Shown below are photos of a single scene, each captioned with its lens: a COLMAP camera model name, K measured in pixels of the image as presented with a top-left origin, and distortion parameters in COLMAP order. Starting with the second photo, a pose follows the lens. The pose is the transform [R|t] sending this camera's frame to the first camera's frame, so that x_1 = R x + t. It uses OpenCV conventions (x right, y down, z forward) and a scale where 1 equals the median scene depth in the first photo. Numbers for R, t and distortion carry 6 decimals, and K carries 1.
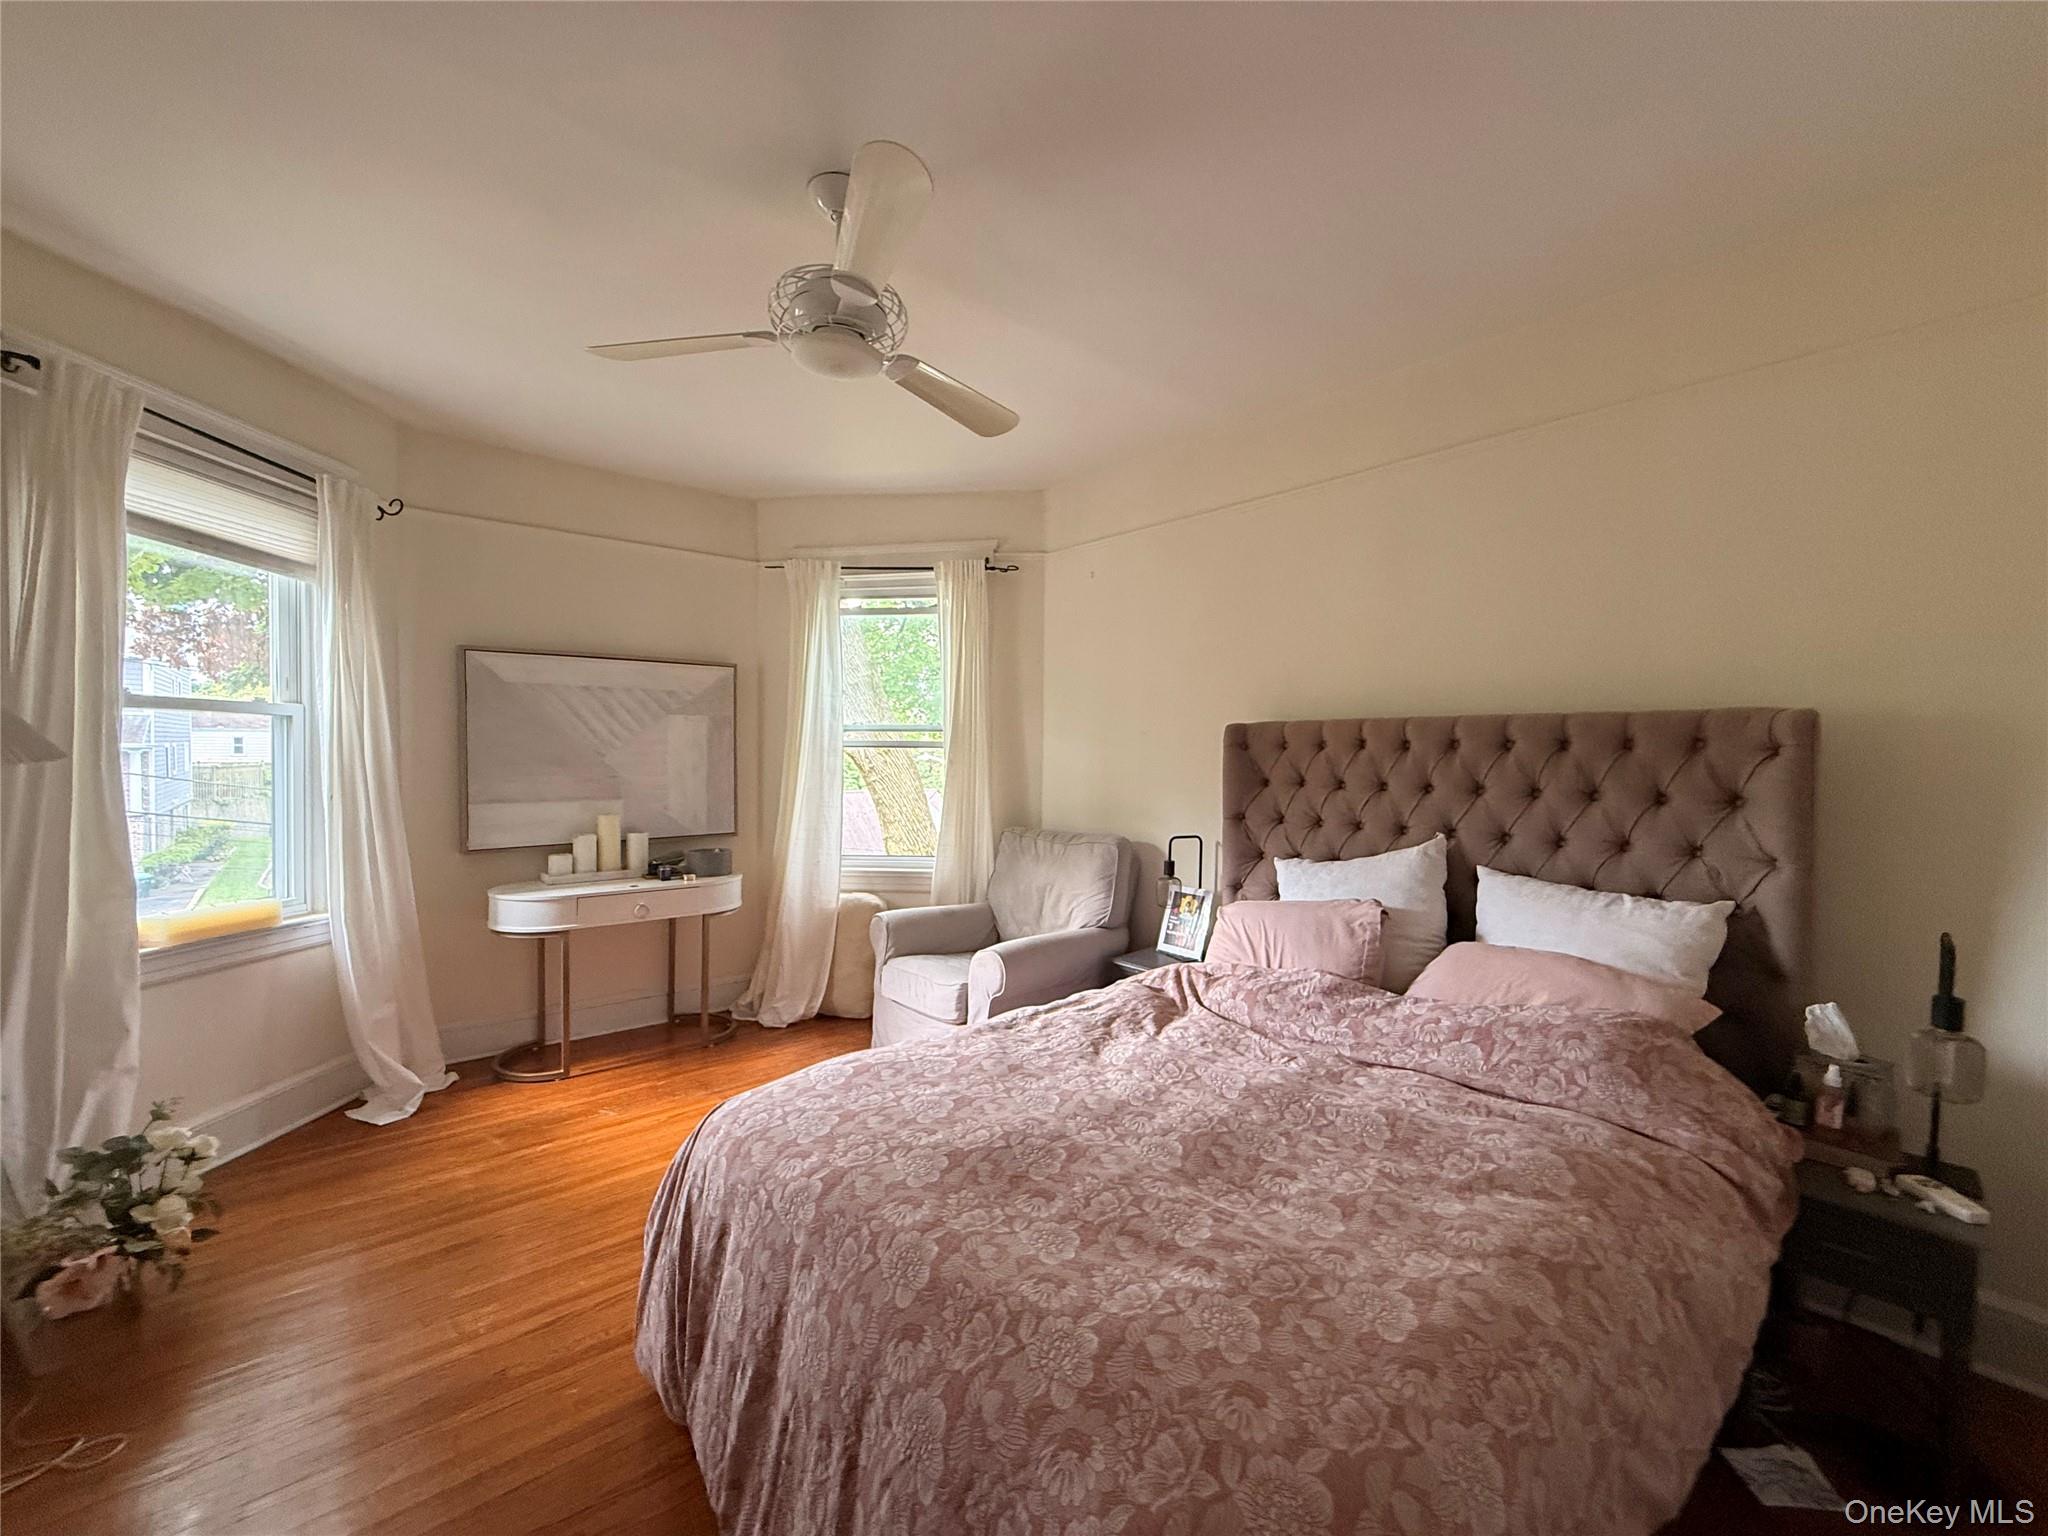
lens RADIAL K [[815.8, 0, 1017.3], [0, 815.8, 761.1], [0, 0, 1]] dist [0.000109, -0.000067]
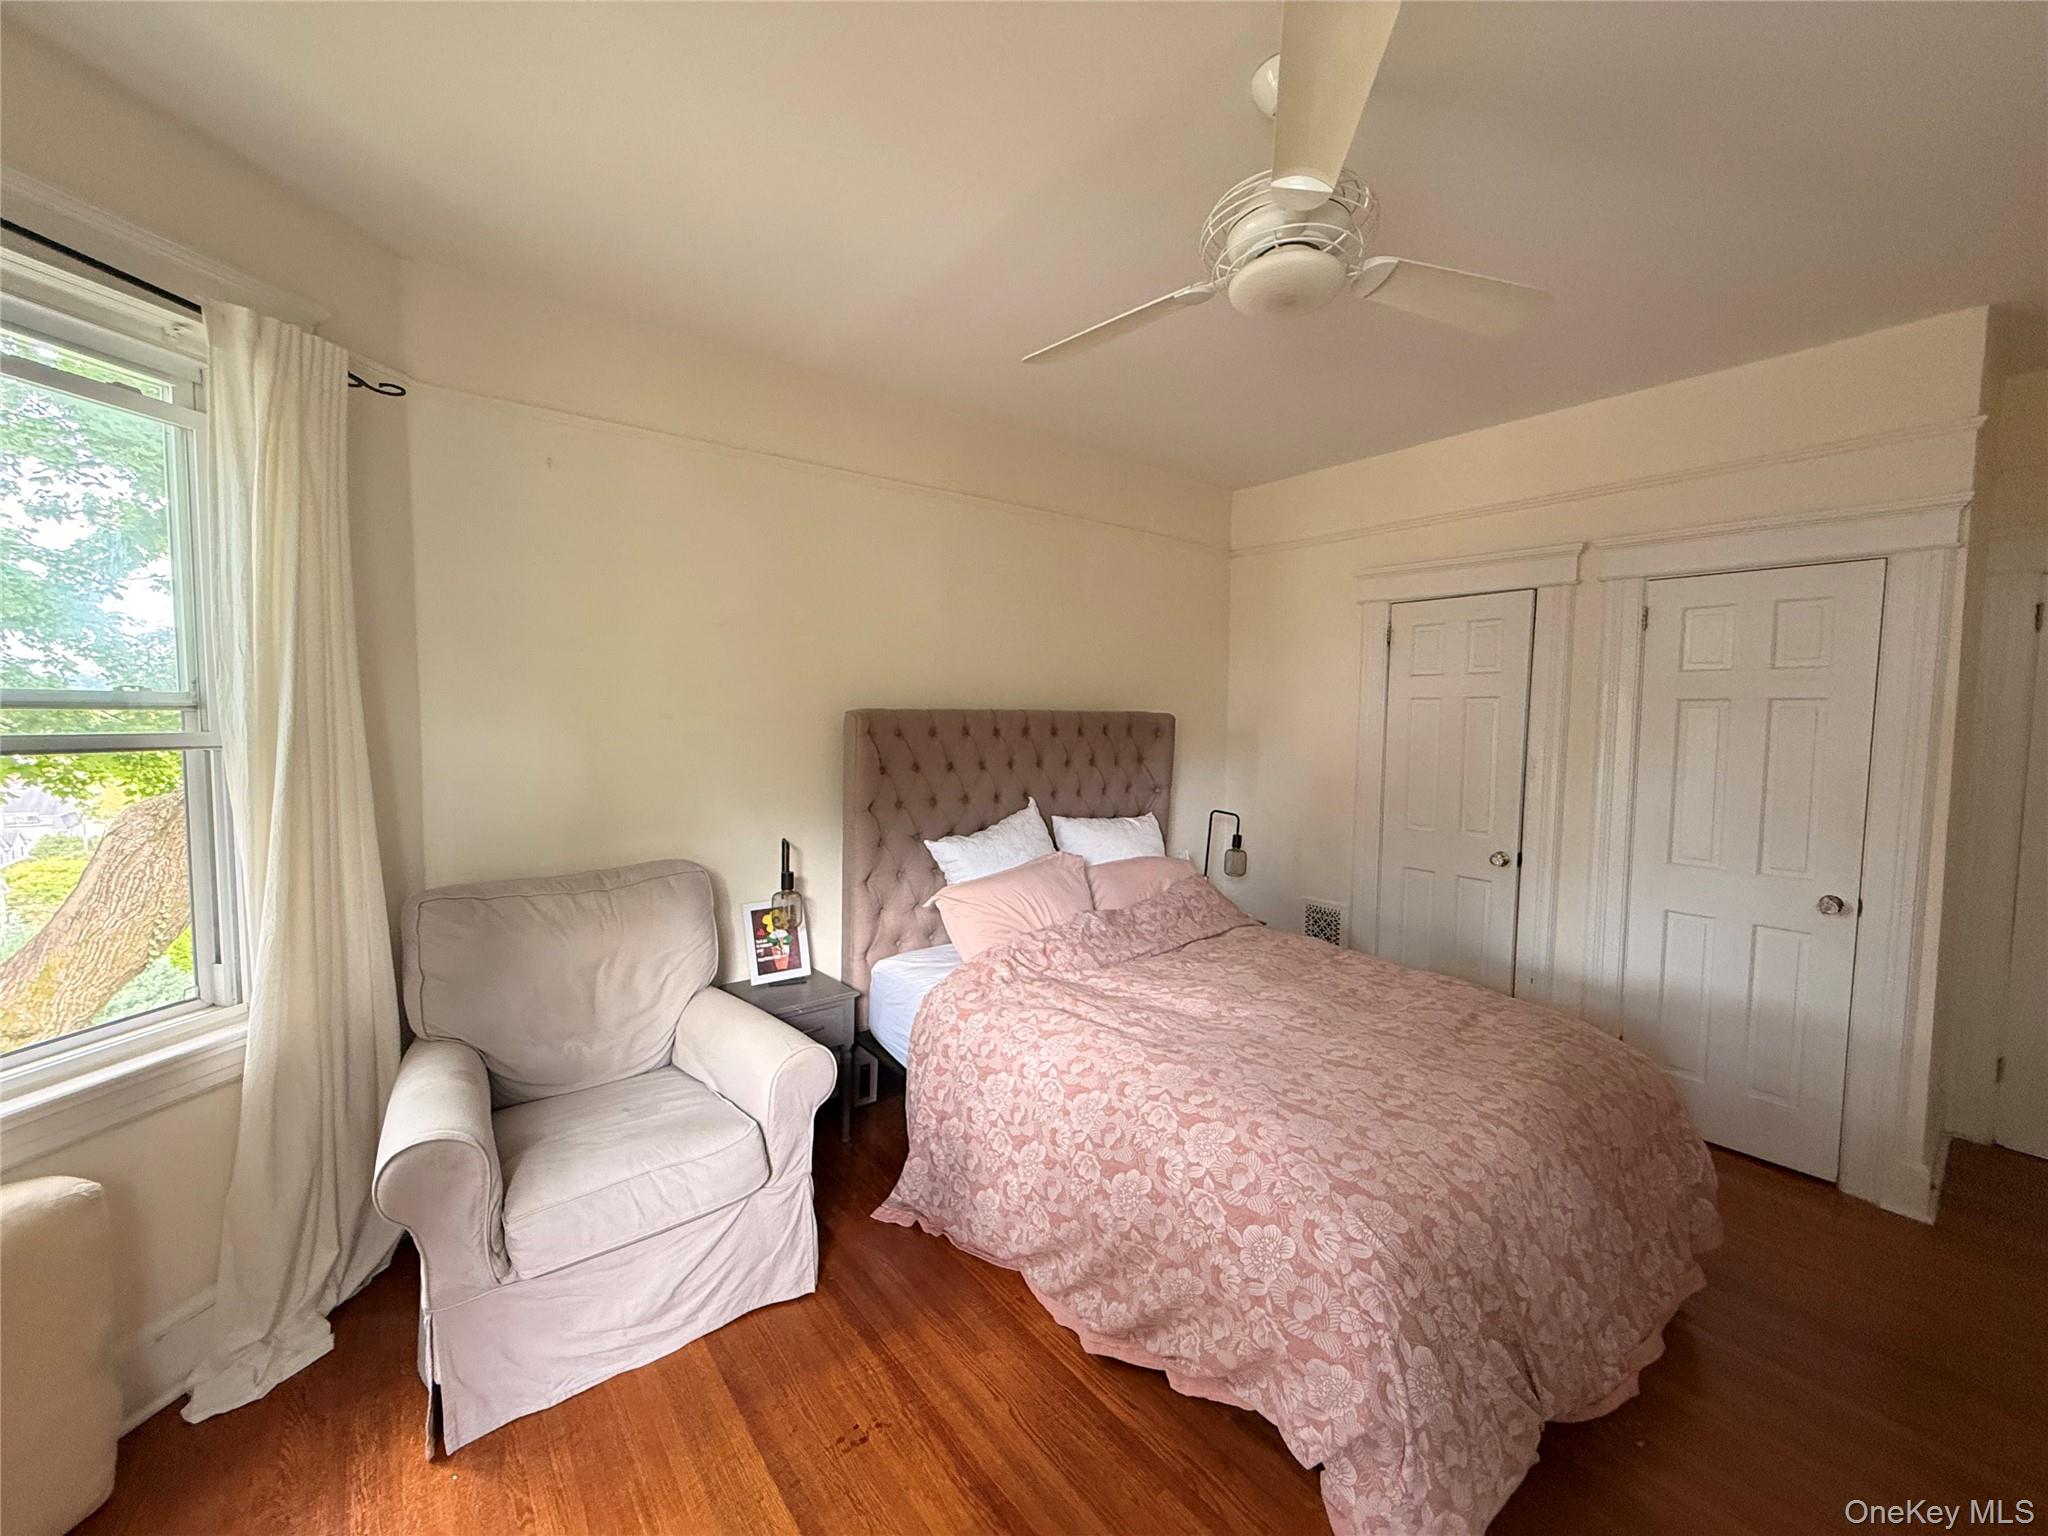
lens RADIAL K [[815.8, 0, 1015.9], [0, 815.8, 770.2], [0, 0, 1]] dist [0.000109, -0.000067]
pose [[0.063246, -0.066246, 0.995797, -0.755188], [0.018276, 0.997704, 0.065212, -0.039445], [-0.997831, 0.014074, 0.064312, 0.868742]]
